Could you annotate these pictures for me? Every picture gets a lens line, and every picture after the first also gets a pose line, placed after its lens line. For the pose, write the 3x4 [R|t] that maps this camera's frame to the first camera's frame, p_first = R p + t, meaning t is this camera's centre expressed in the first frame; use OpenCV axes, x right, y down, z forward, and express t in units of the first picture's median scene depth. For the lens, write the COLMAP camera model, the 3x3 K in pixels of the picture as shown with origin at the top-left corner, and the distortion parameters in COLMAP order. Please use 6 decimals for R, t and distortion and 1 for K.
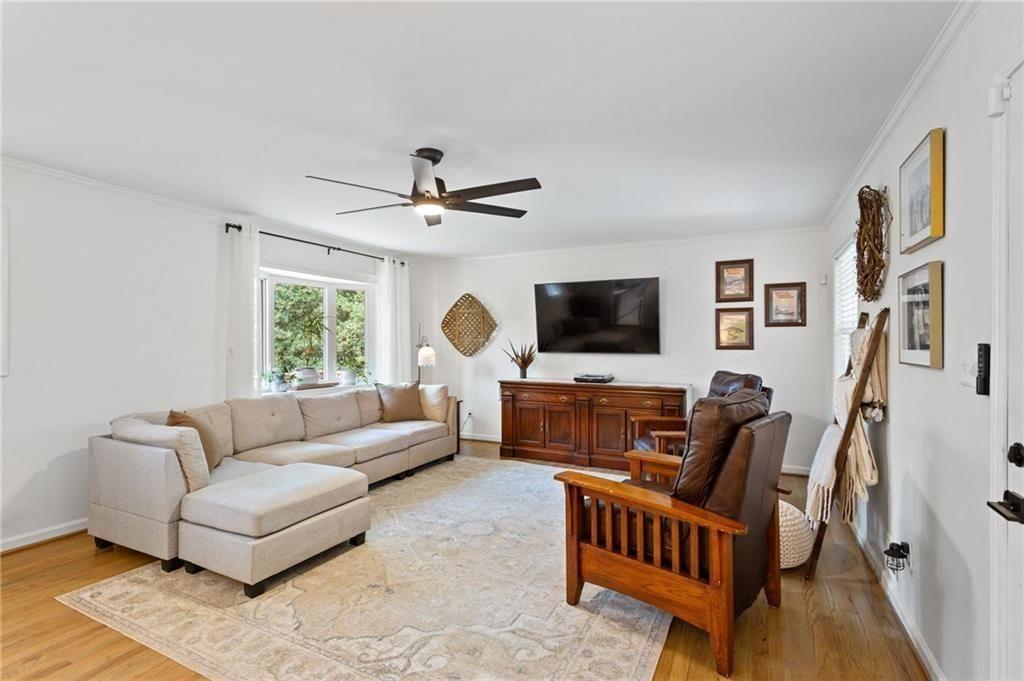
lens RADIAL K [[489.9, 0, 503.2], [0, 489.9, 343.8], [0, 0, 1]] dist [0.000073, 0.000647]
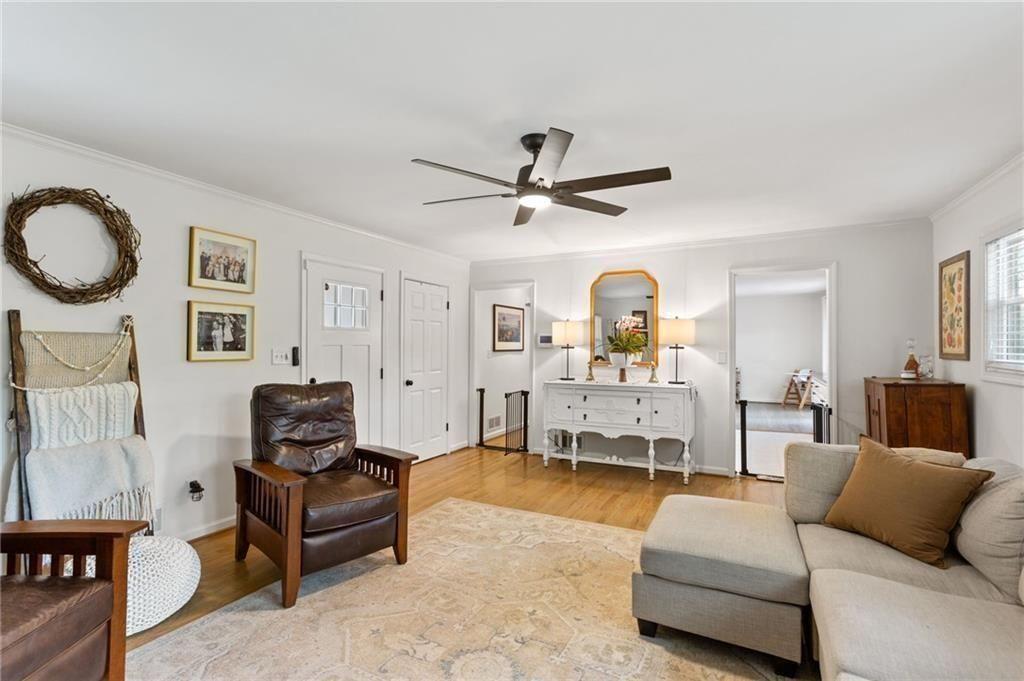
lens RADIAL K [[489.9, 0, 508.5], [0, 489.9, 338.5], [0, 0, 1]] dist [0.000073, 0.000647]
pose [[-0.999988, -0.004774, -0.001225, -0.057446], [-0.004762, 0.999945, -0.009364, -0.006912], [0.001269, -0.009358, -0.999955, 1.075199]]
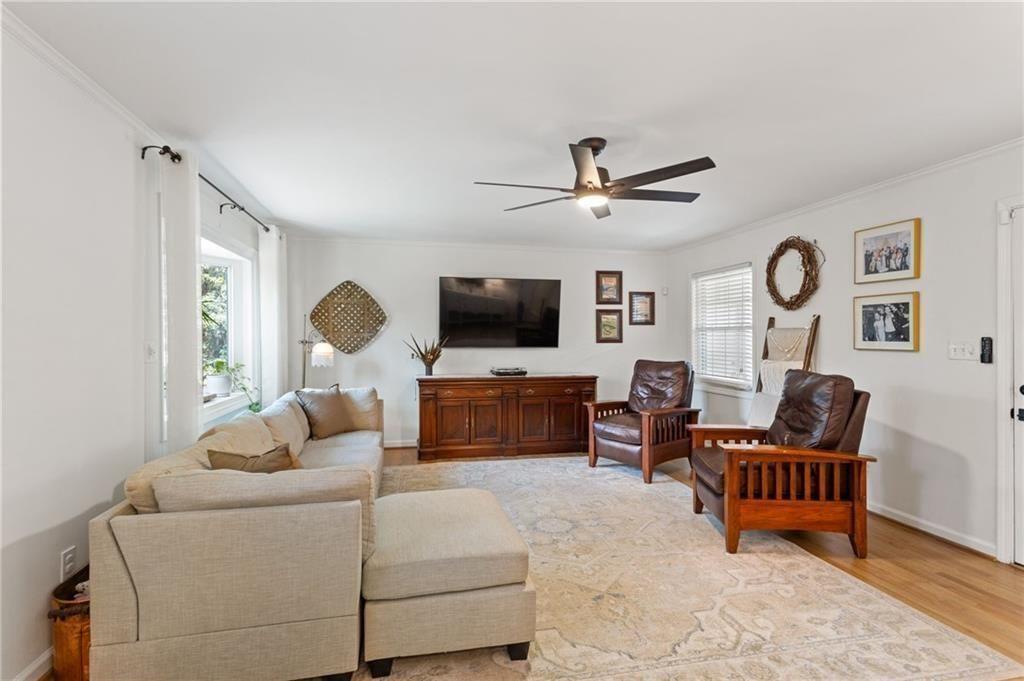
lens RADIAL K [[489.9, 0, 507.1], [0, 489.9, 342.3], [0, 0, 1]] dist [0.000073, 0.000647]
pose [[0.776395, -0.007394, 0.630204, -0.508135], [0.003749, 0.999968, 0.007114, 0.000429], [-0.630236, -0.003161, 0.776397, 0.199511]]
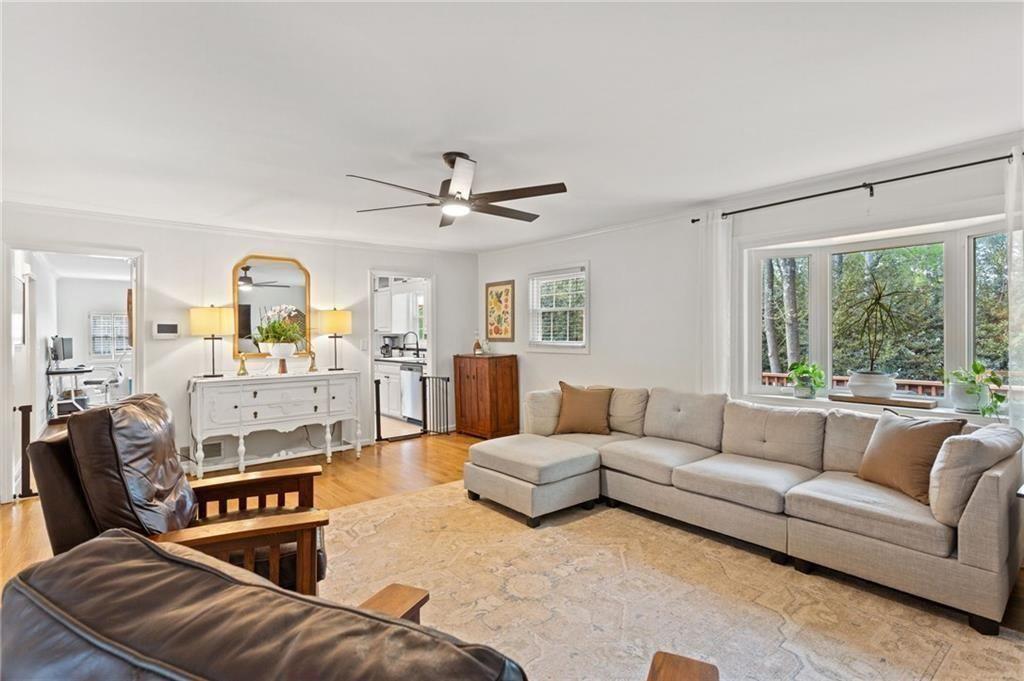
lens RADIAL K [[489.9, 0, 516.8], [0, 489.9, 333.9], [0, 0, 1]] dist [0.000073, 0.000647]
pose [[-0.386918, 0.002224, -0.922111, 0.436819], [0.002181, 0.999997, 0.001496, -0.006702], [0.922112, -0.001432, -0.386922, 0.864647]]
